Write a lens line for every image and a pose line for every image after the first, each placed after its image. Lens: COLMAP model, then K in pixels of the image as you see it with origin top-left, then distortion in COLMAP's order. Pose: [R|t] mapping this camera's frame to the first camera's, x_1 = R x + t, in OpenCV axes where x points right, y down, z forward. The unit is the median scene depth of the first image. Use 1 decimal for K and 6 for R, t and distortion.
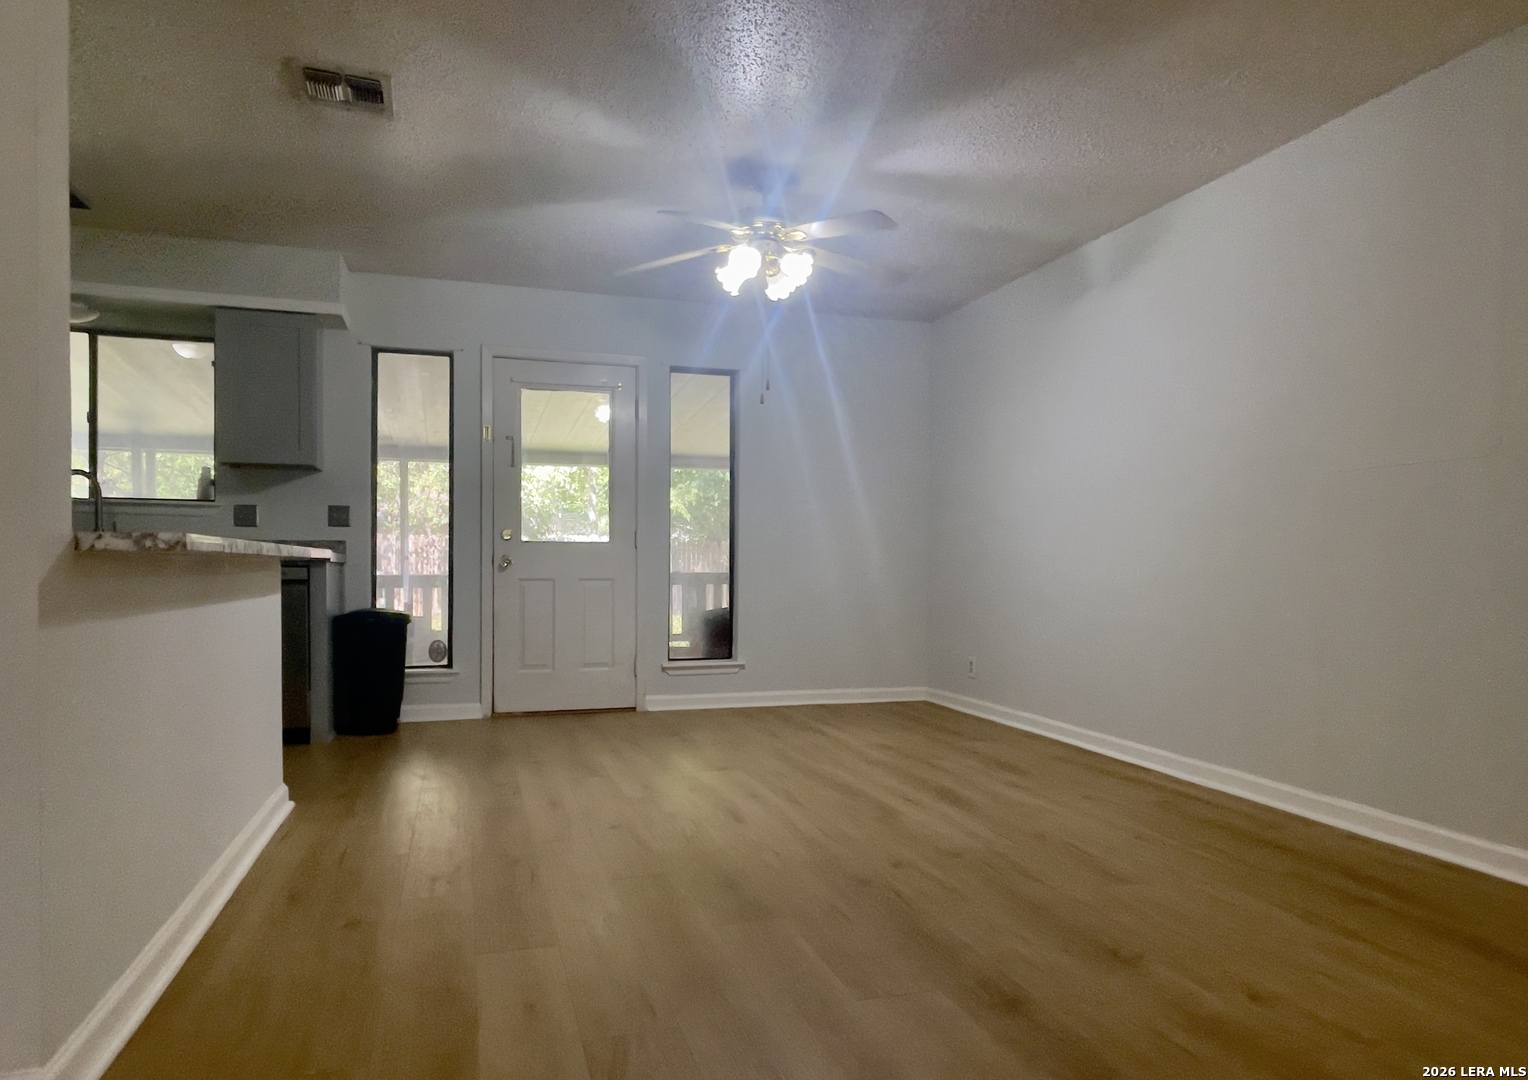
lens RADIAL K [[946.7, 0, 765.0], [0, 946.7, 567.1], [0, 0, 1]] dist [-0.001316, -0.002840]
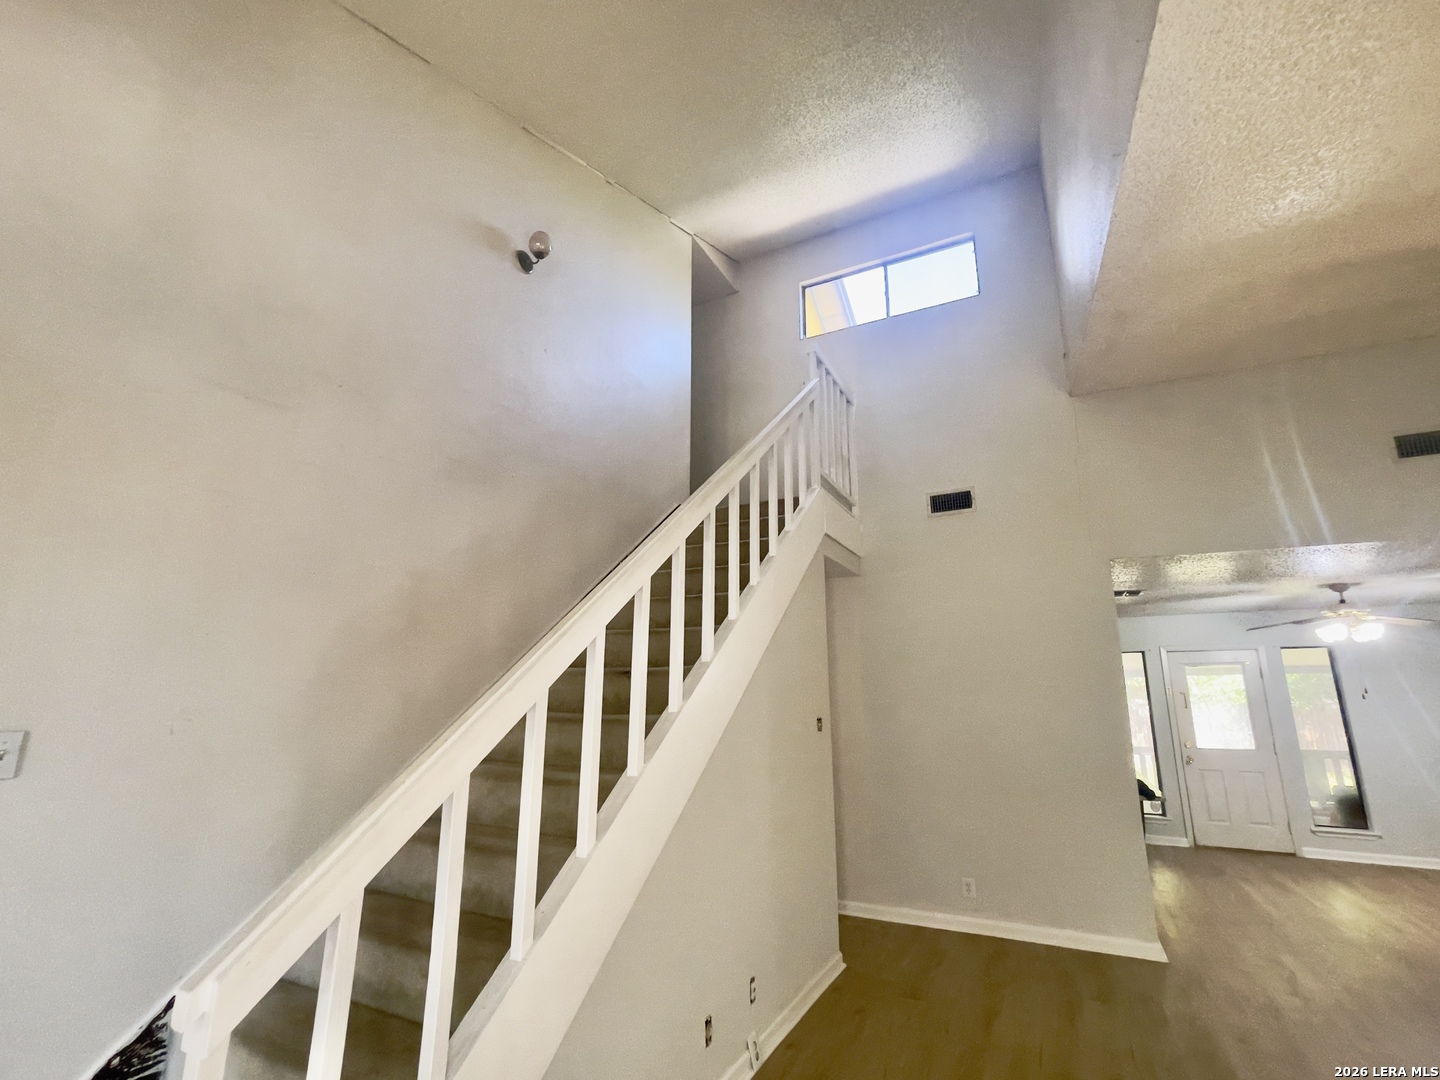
lens RADIAL K [[659.5, 0, 709.2], [0, 659.5, 537.5], [0, 0, 1]] dist [0.000195, 0.000730]
pose [[0.712964, -0.163036, -0.681984, 0.012493], [-0.005215, 0.971334, -0.237661, -0.119039], [0.701182, 0.173001, 0.691676, -0.669019]]
